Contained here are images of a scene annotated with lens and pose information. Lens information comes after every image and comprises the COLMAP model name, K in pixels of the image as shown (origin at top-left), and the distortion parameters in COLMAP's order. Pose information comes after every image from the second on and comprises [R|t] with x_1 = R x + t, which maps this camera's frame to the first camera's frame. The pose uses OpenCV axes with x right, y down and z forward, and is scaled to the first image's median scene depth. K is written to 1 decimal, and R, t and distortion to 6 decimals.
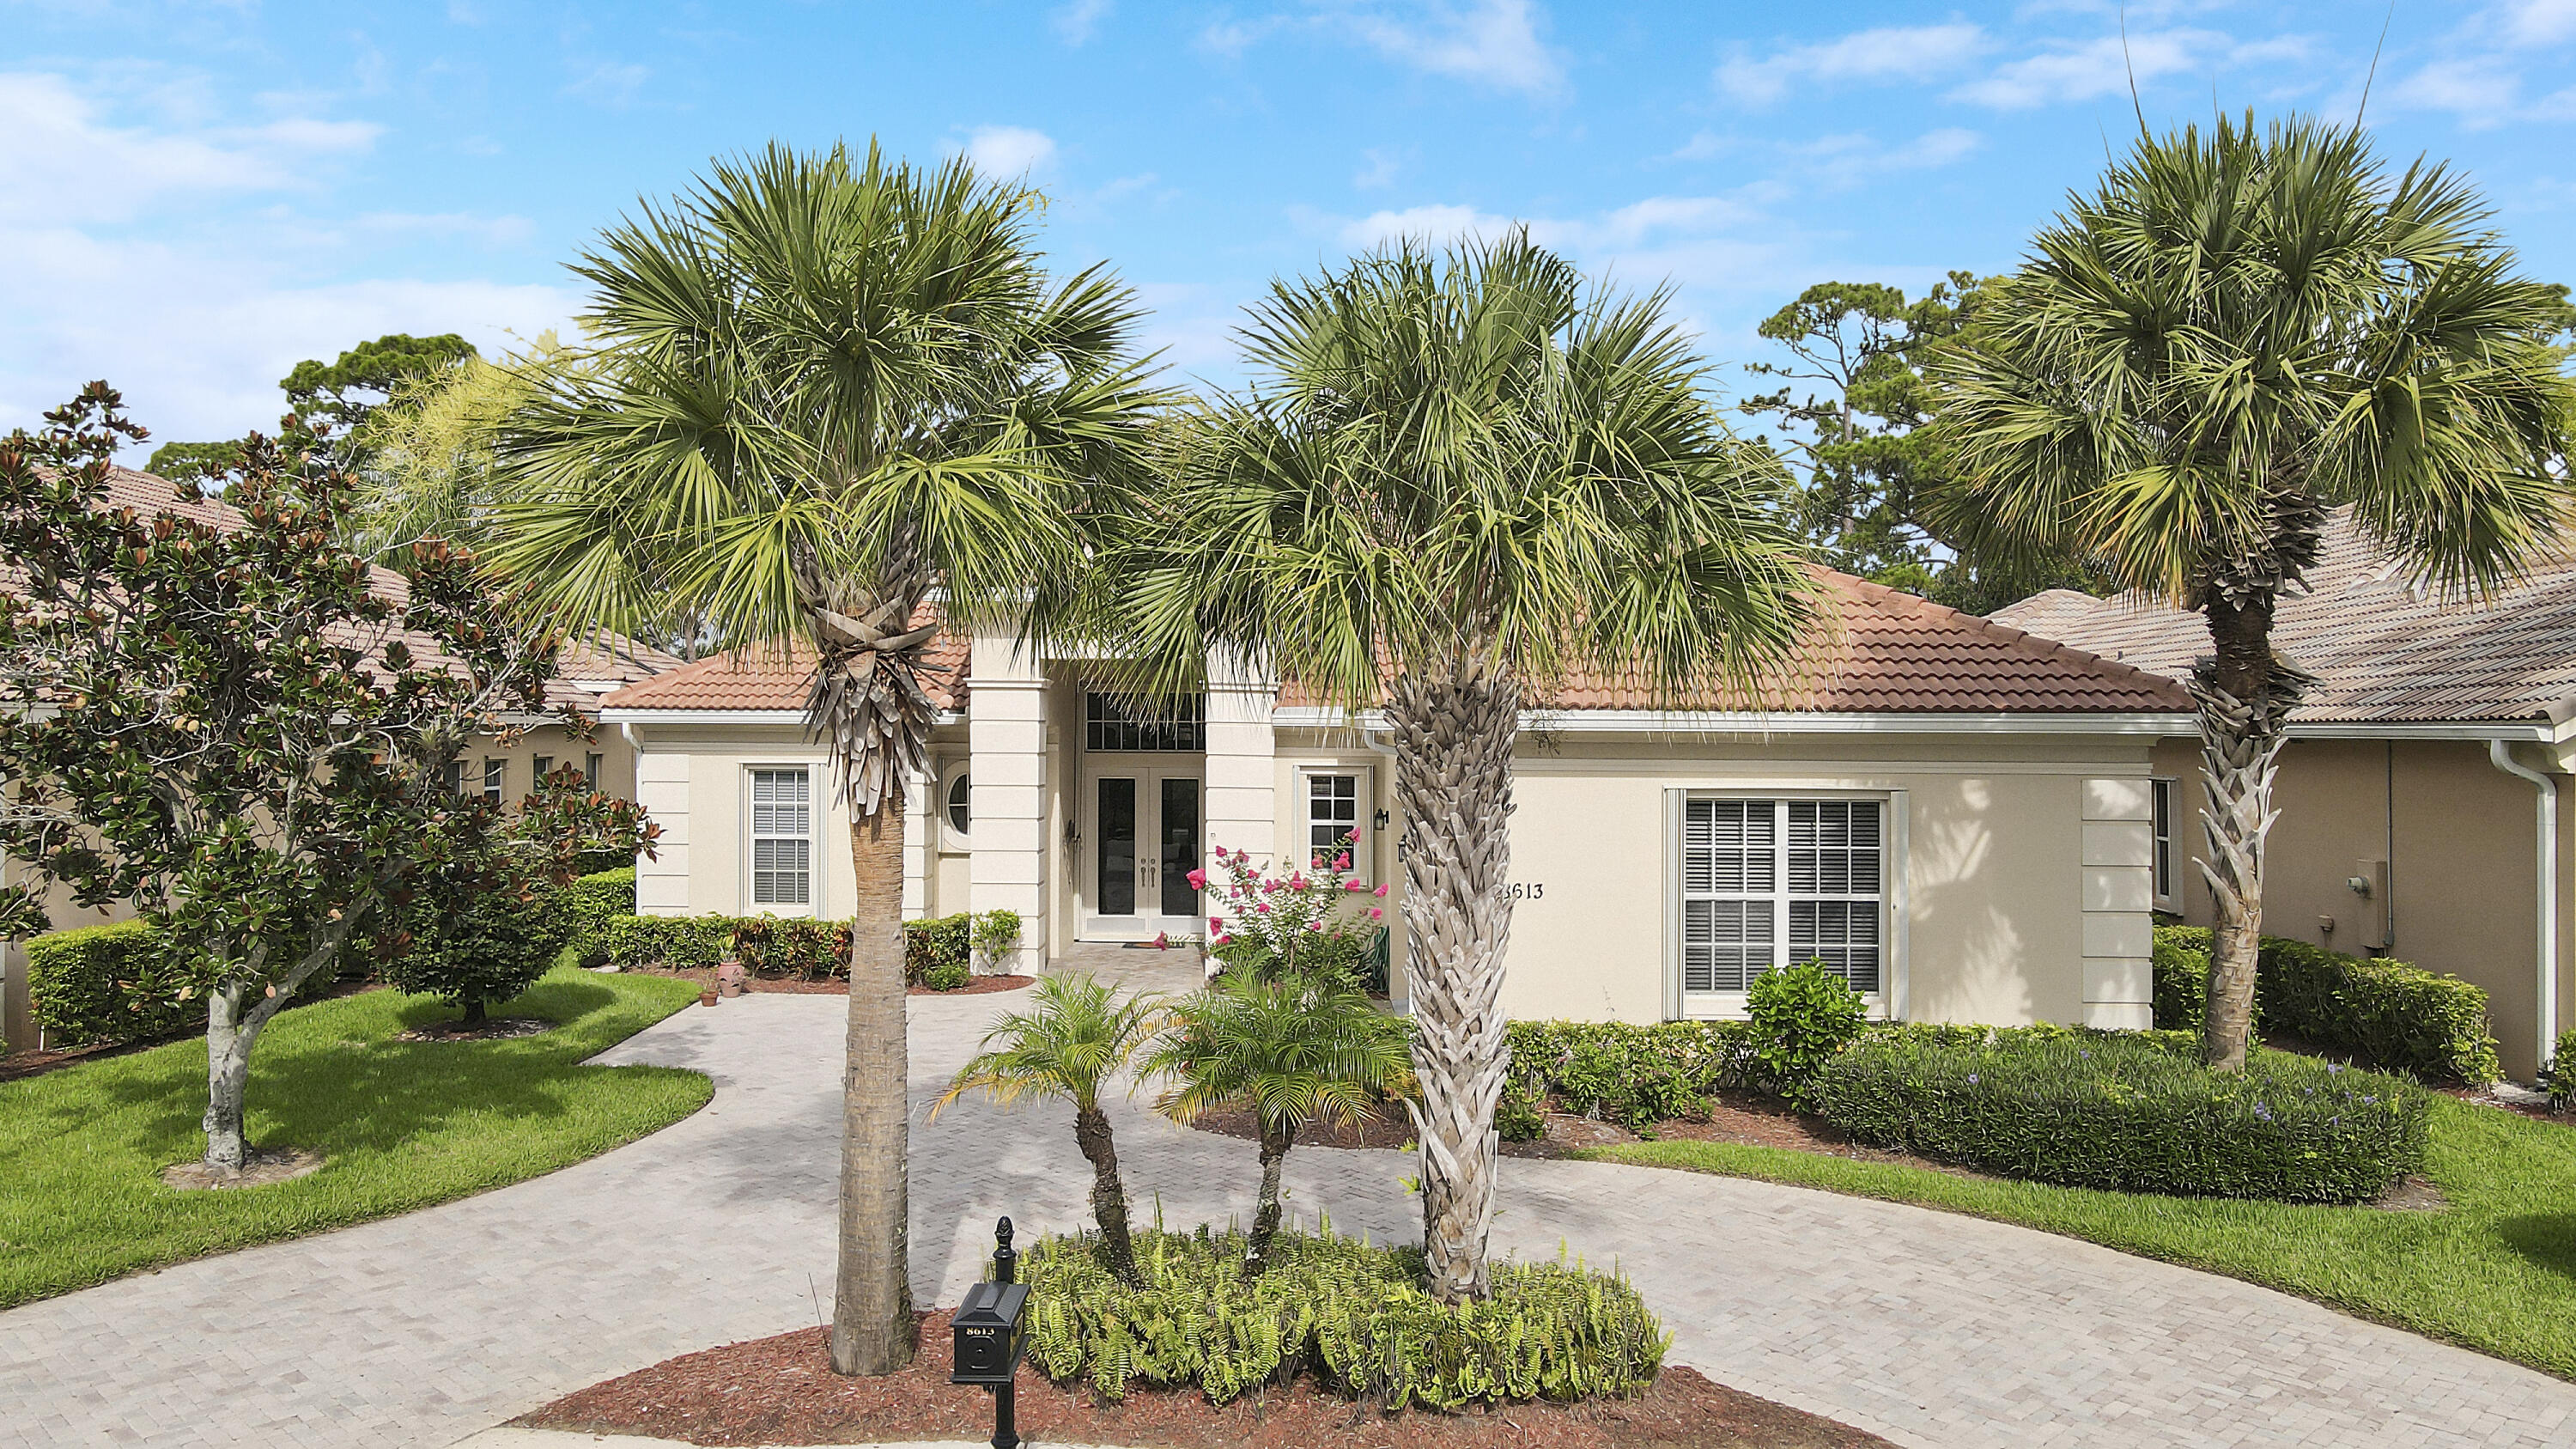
lens RADIAL K [[1936.6, 0, 1278.1], [0, 1936.6, 719.6], [0, 0, 1]] dist [0.012834, 0.015838]
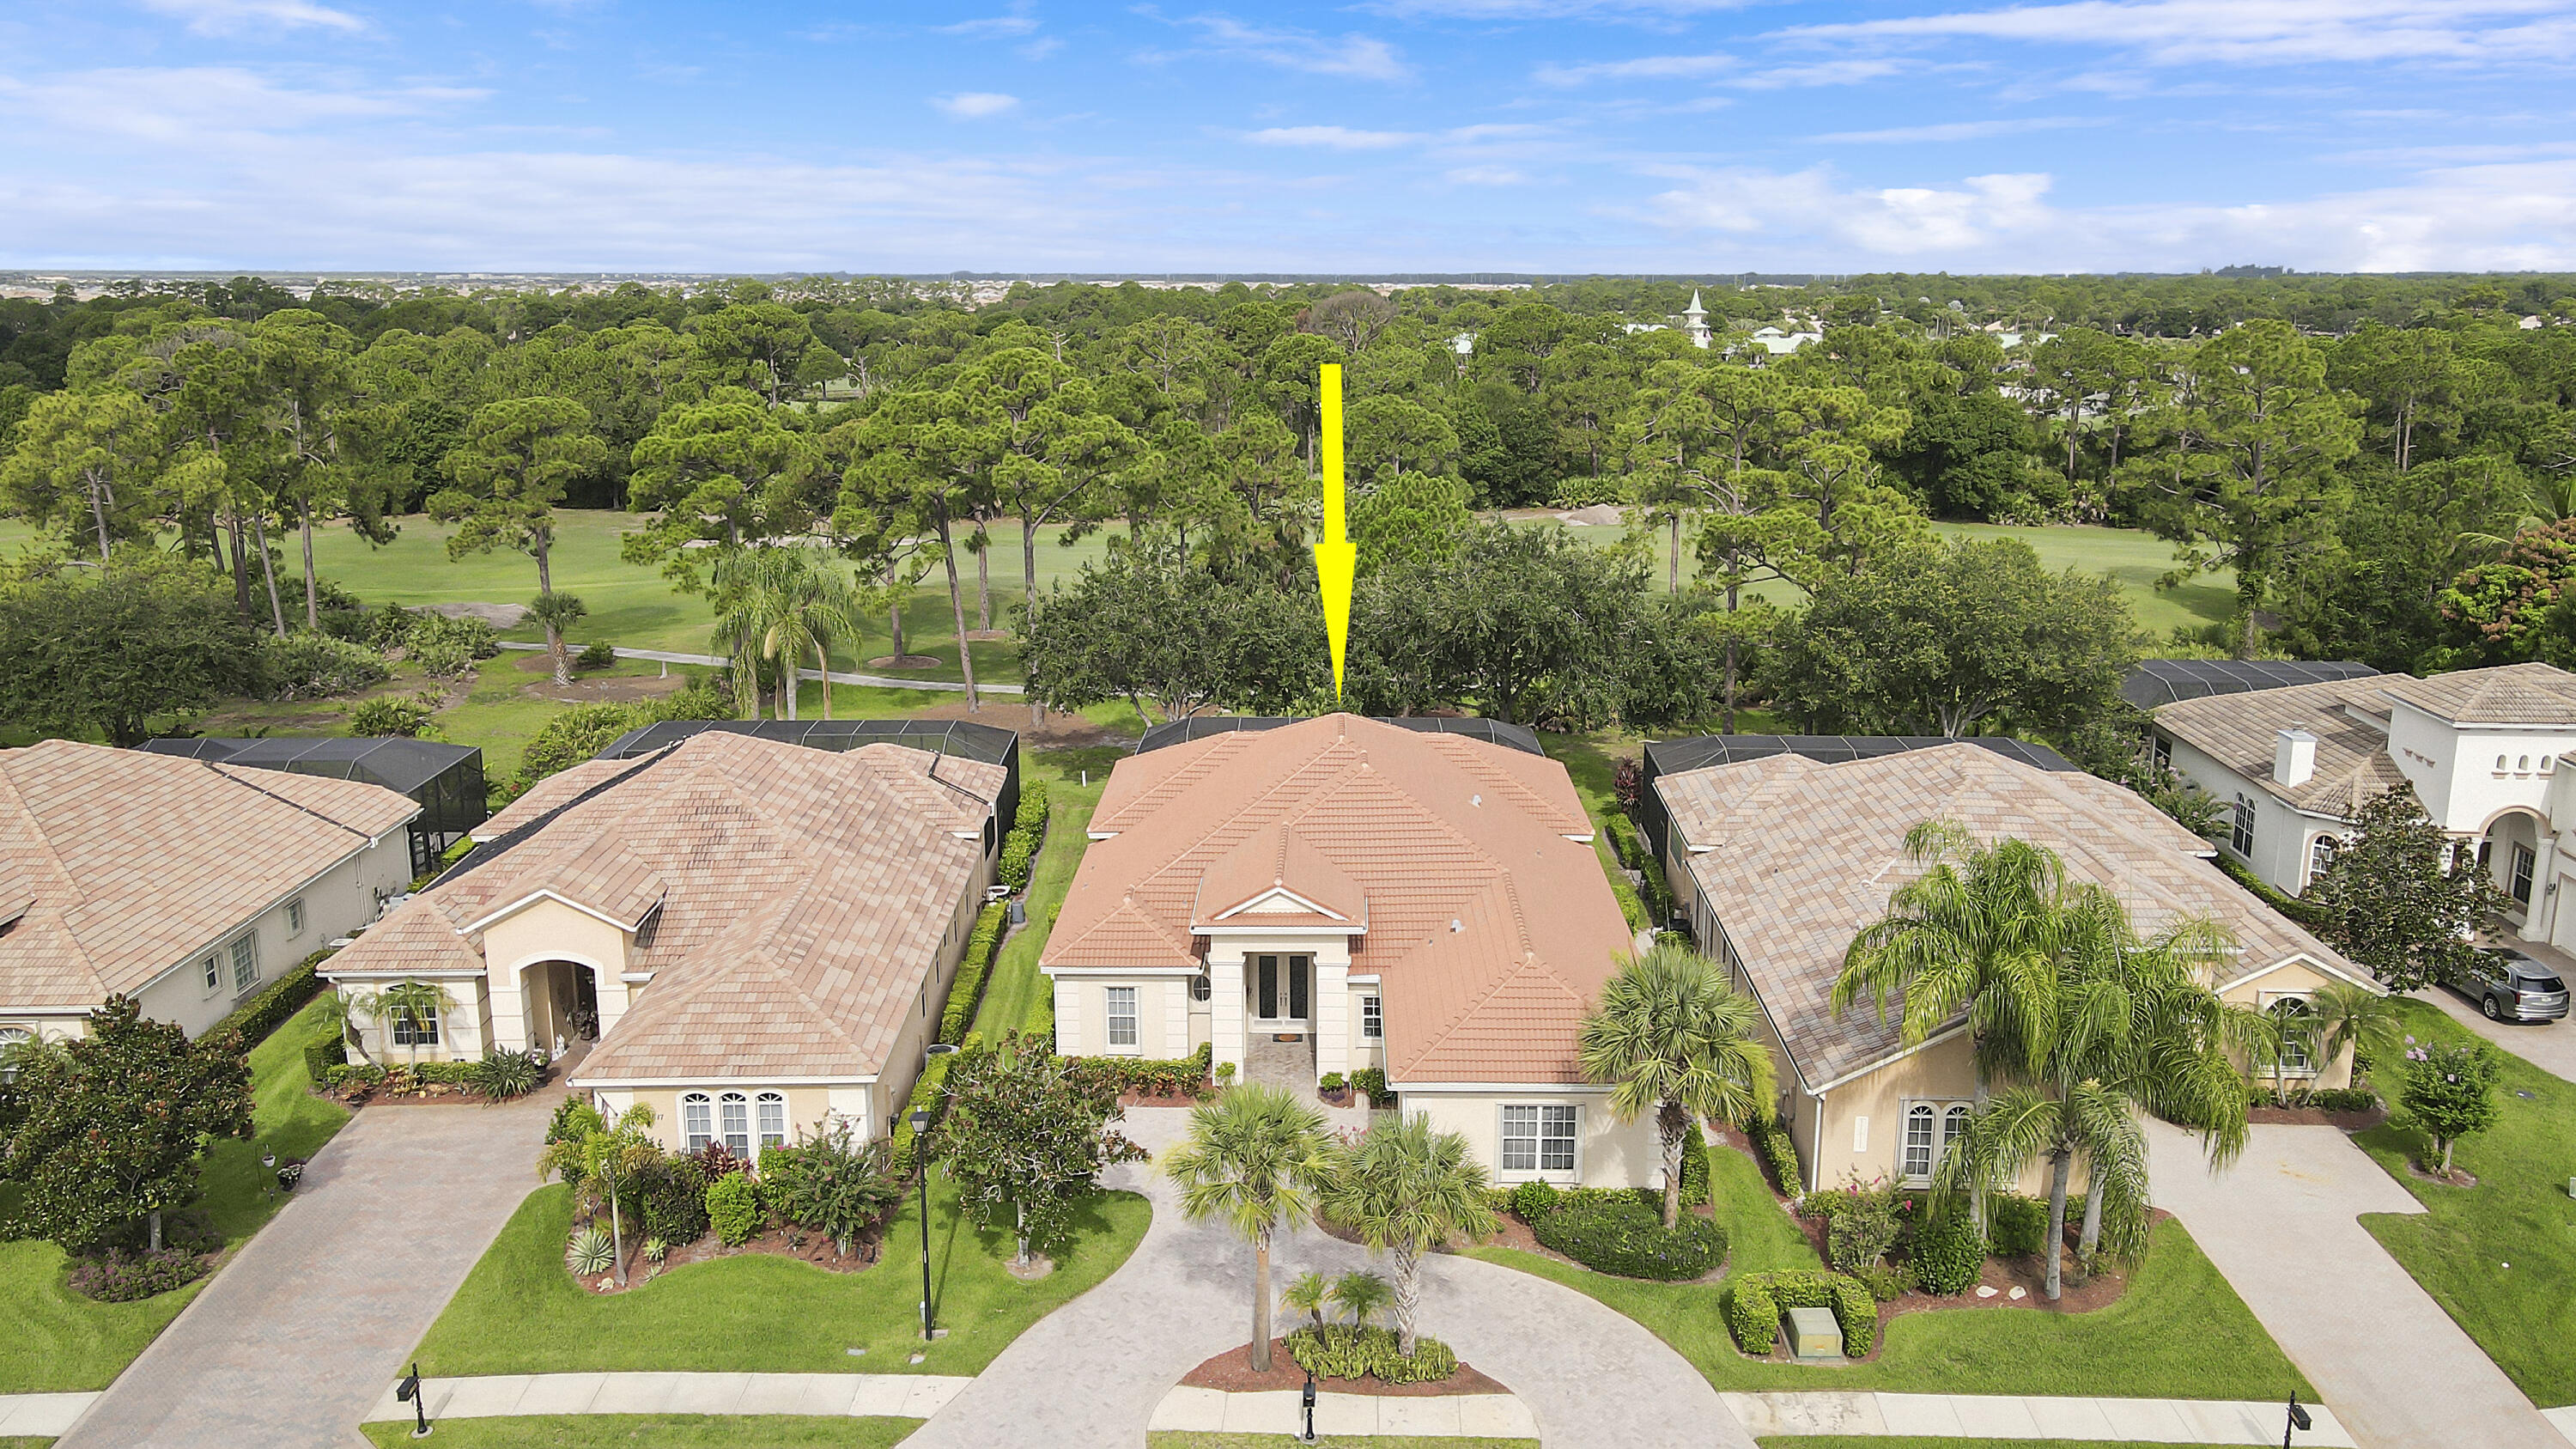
lens RADIAL K [[1936.6, 0, 1299.9], [0, 1936.6, 728.0], [0, 0, 1]] dist [0.012834, 0.015838]
pose [[0.999988, -0.001163, -0.004760, -0.089916], [0.002248, 0.972029, 0.234849, -1.579769], [0.004353, -0.234857, 0.972020, -2.161346]]
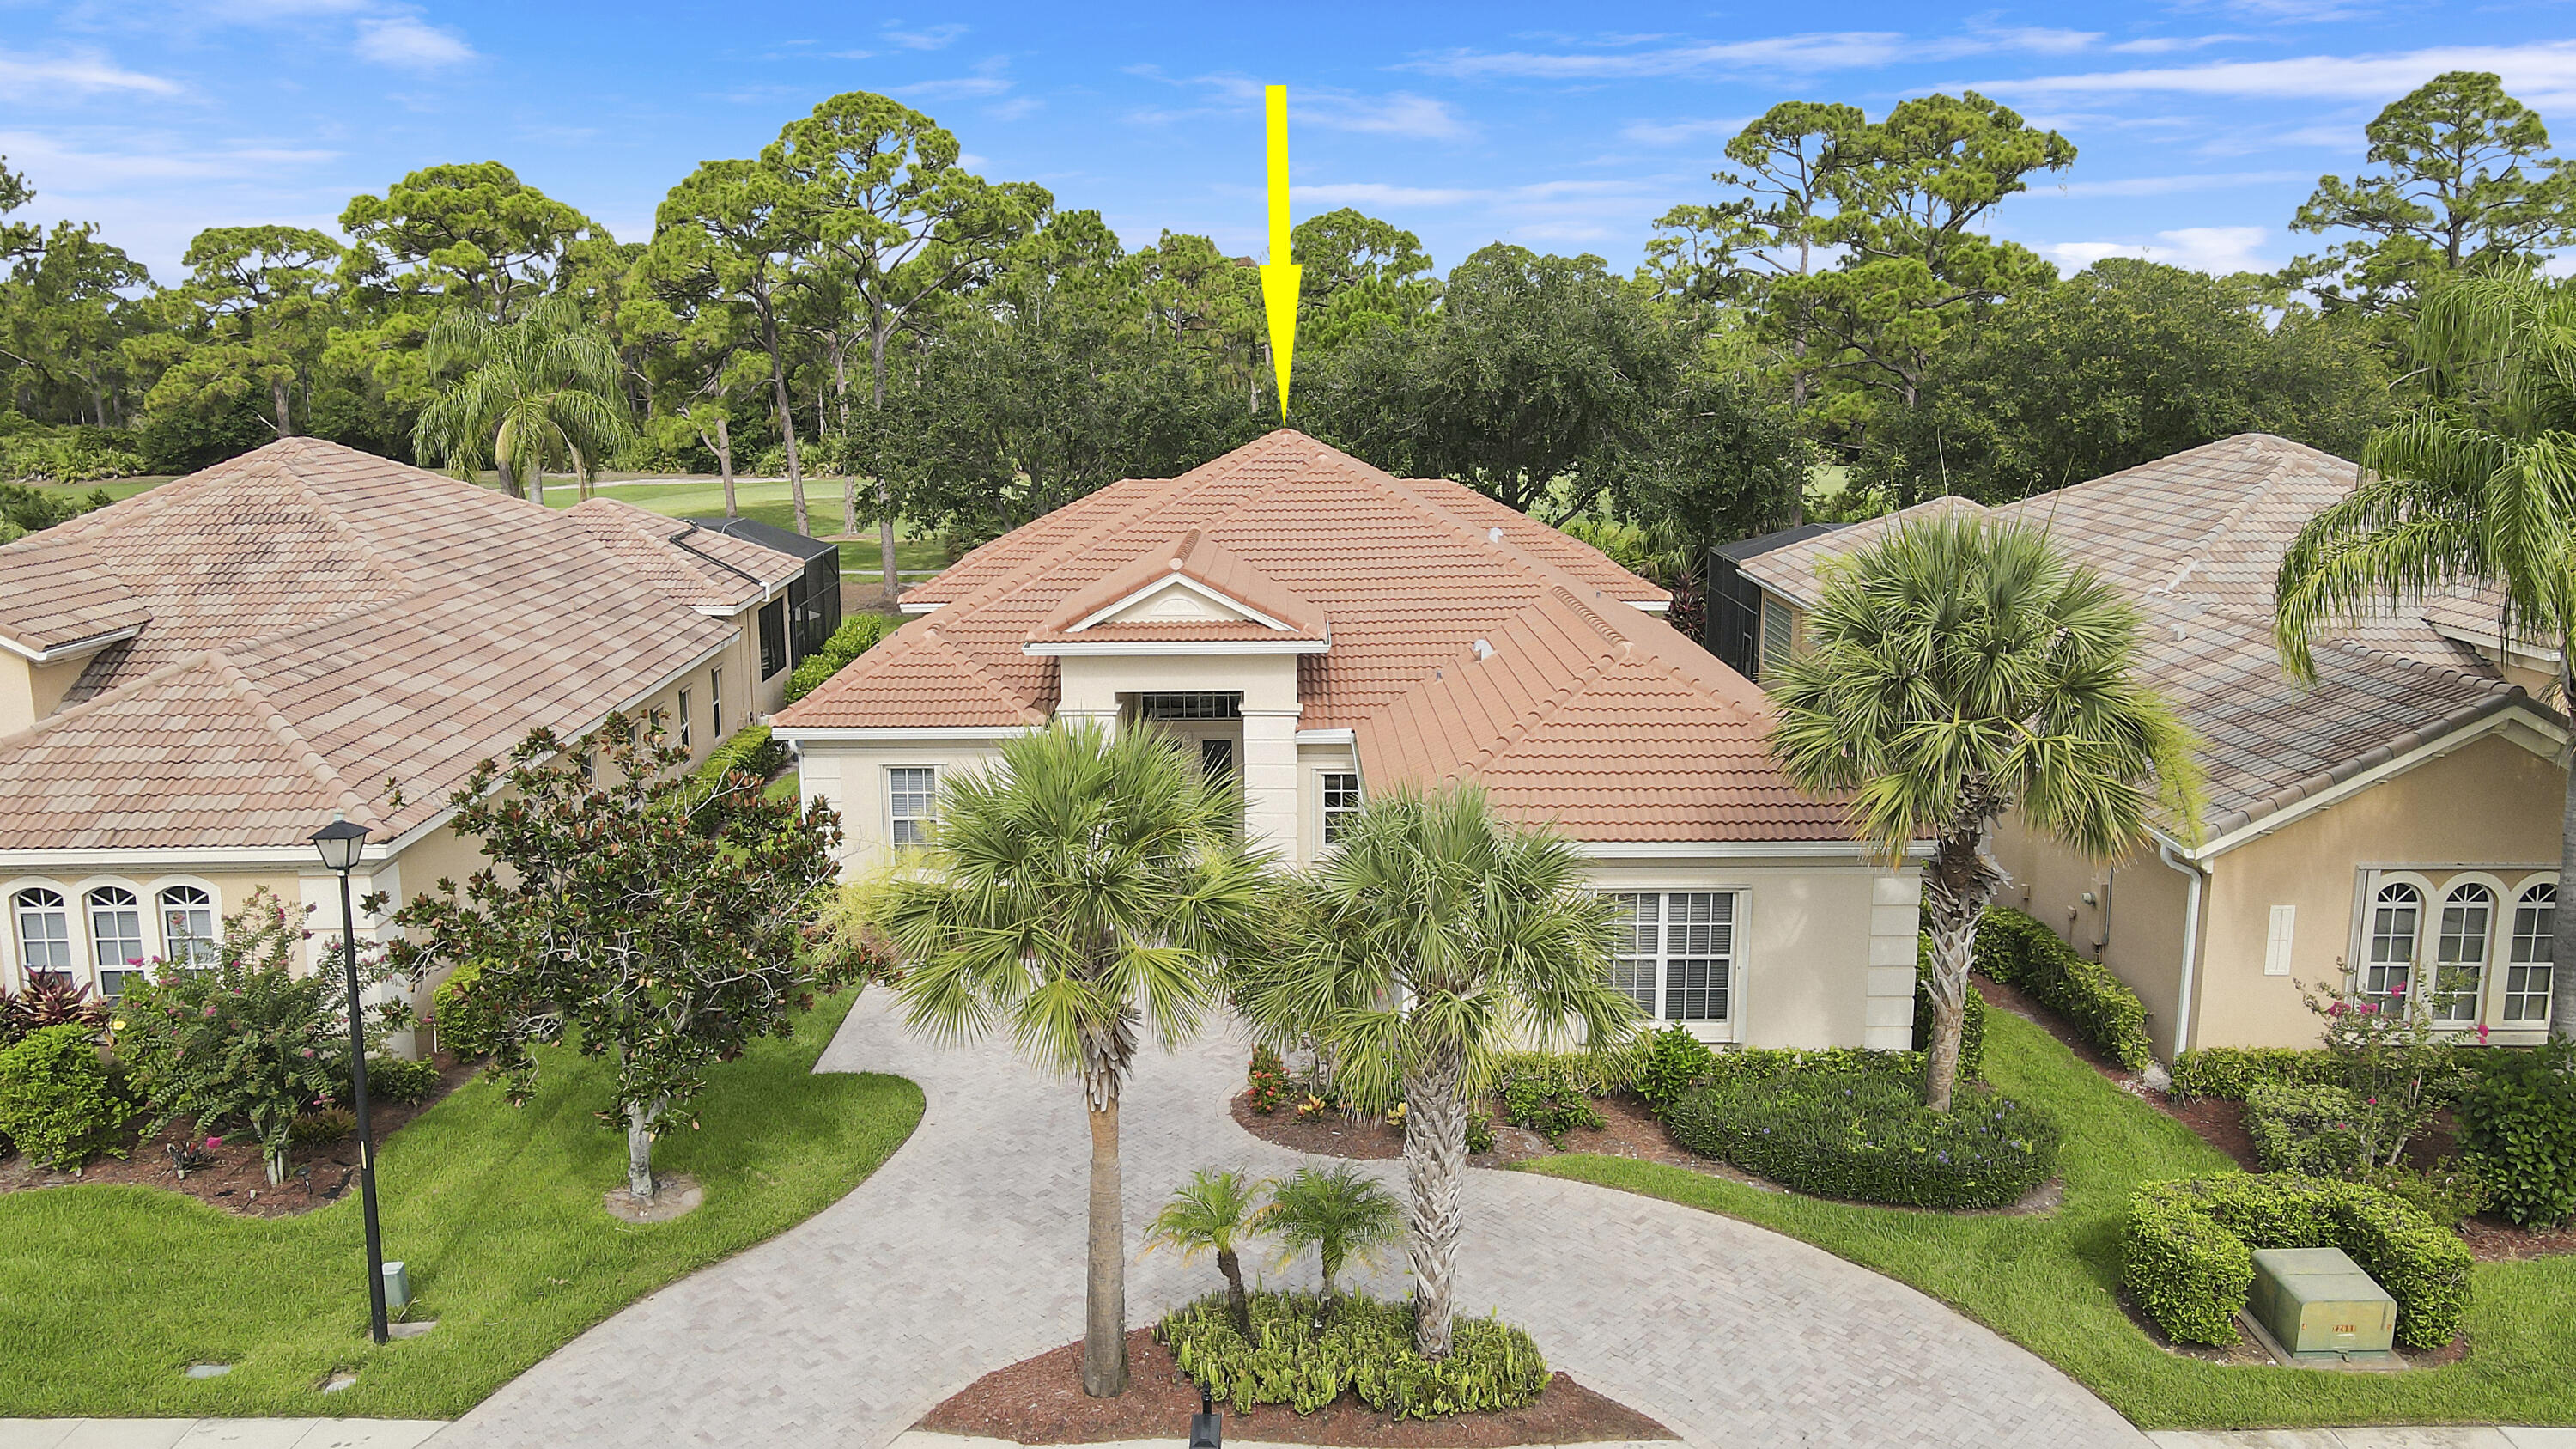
lens RADIAL K [[1936.6, 0, 1286.2], [0, 1936.6, 736.9], [0, 0, 1]] dist [0.012834, 0.015838]
pose [[0.999874, -0.008041, 0.013715, -0.052234], [0.005156, 0.980053, 0.198670, -0.504581], [-0.015039, -0.198575, 0.979970, -0.526114]]
